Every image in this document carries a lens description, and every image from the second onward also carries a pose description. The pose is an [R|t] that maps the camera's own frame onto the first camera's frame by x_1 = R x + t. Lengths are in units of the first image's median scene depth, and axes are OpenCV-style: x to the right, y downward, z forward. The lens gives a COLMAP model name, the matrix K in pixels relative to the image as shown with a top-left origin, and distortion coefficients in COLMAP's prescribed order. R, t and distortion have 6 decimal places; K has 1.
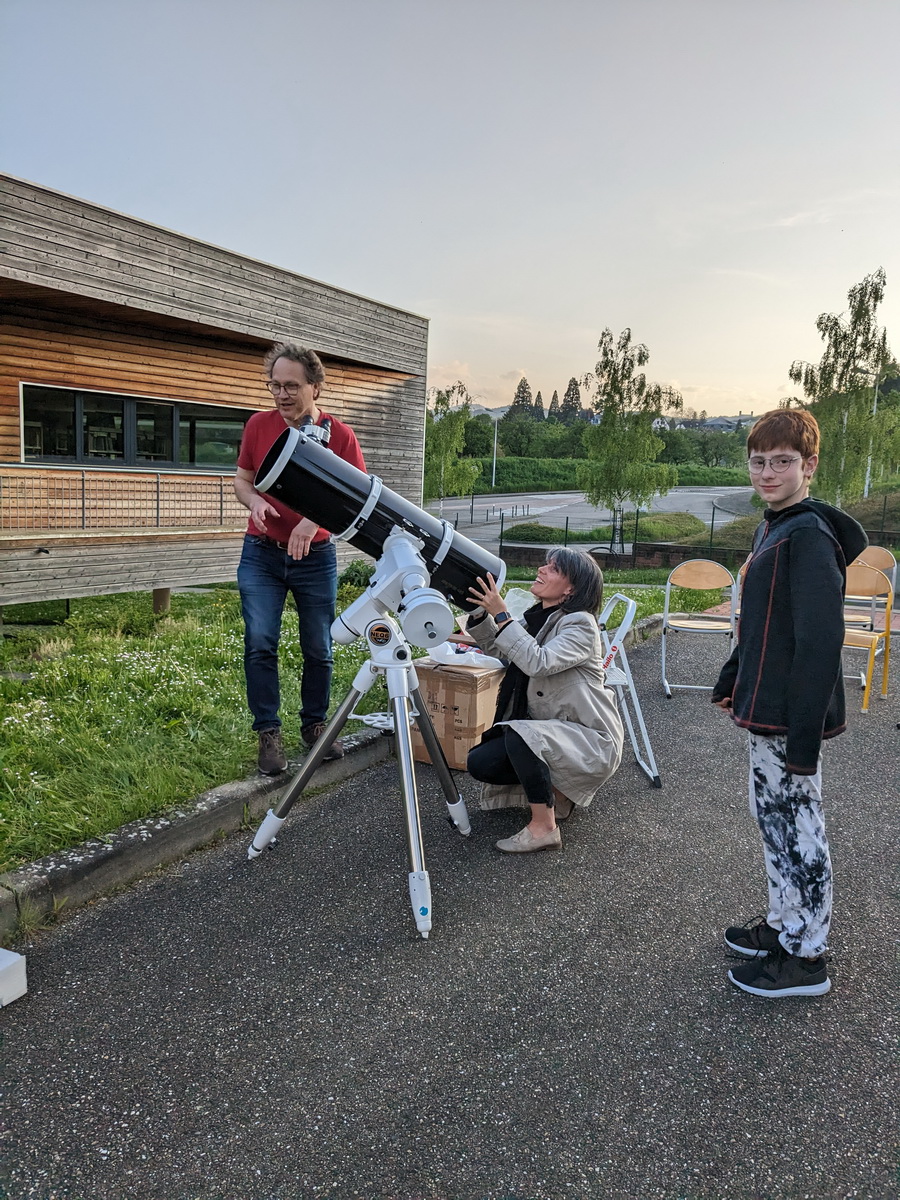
lens RADIAL K [[945.5, 0, 435.4], [0, 945.5, 647.6], [0, 0, 1]] dist [0.042483, -0.071043]
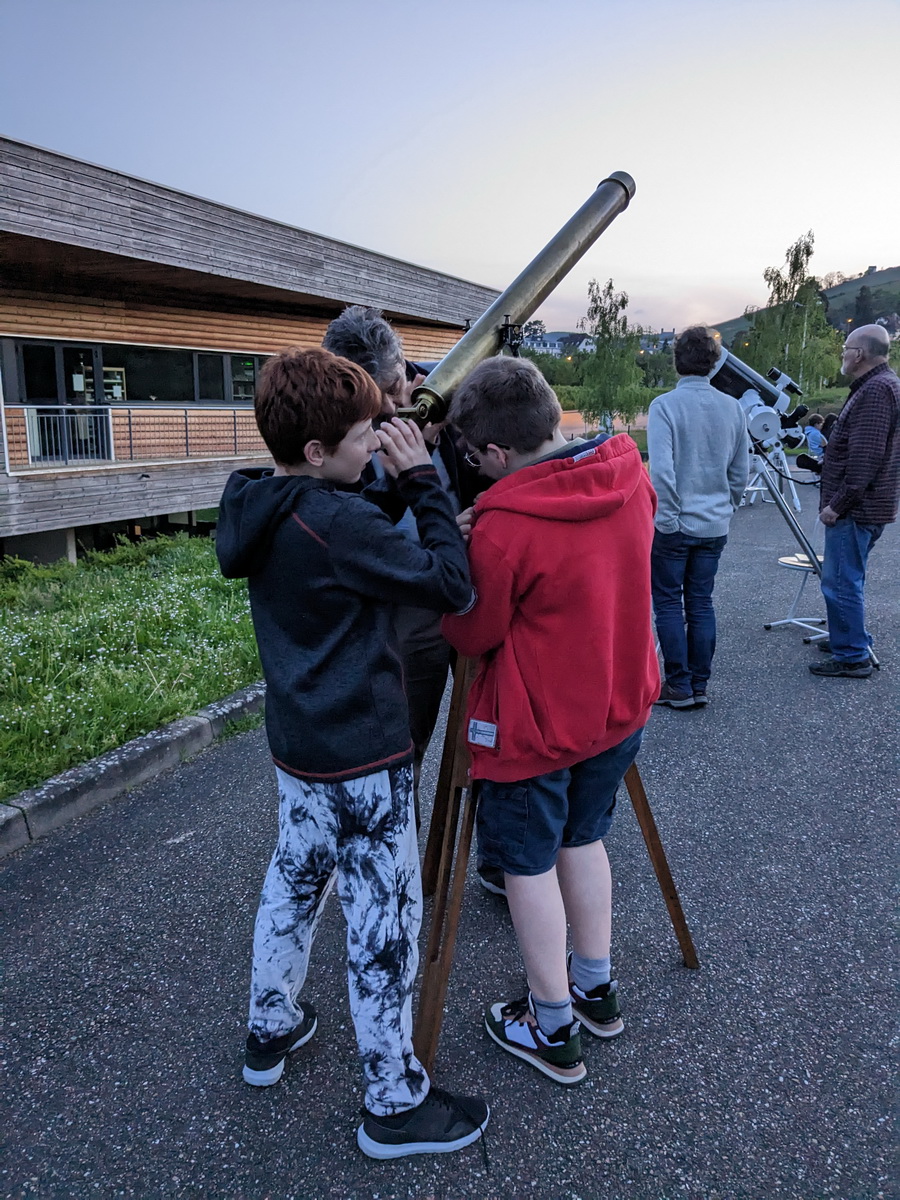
lens RADIAL K [[945.5, 0, 426.2], [0, 945.5, 616.5], [0, 0, 1]] dist [0.042483, -0.071043]
pose [[0.997200, -0.049110, 0.056401, -0.151551], [0.046687, 0.997962, 0.043509, 0.044881], [-0.058423, -0.040754, 0.997460, -0.281546]]
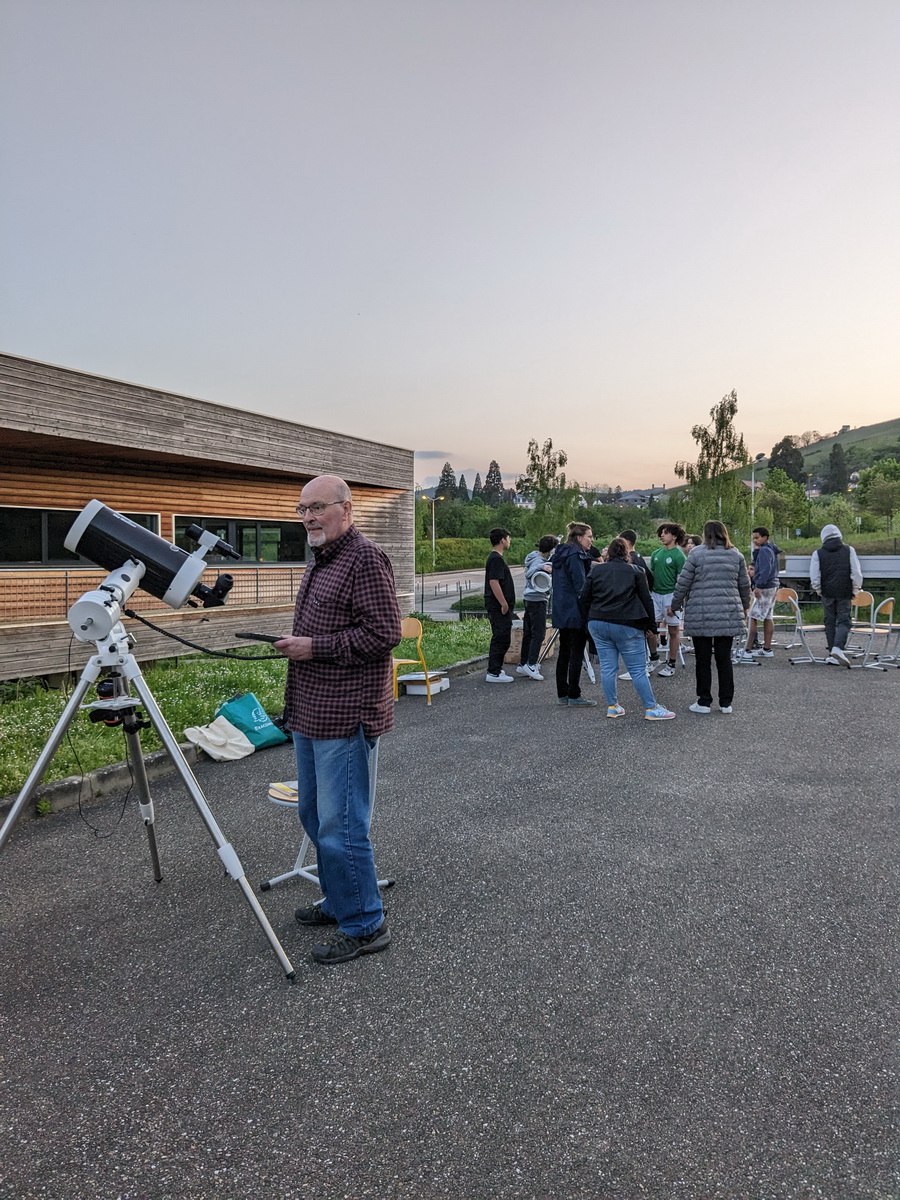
lens RADIAL K [[945.5, 0, 445.3], [0, 945.5, 597.4], [0, 0, 1]] dist [0.042483, -0.071043]
pose [[0.995265, -0.050422, 0.083093, -0.059273], [0.061215, 0.989232, -0.132937, 0.038742], [-0.075495, 0.137394, 0.987635, -0.240710]]
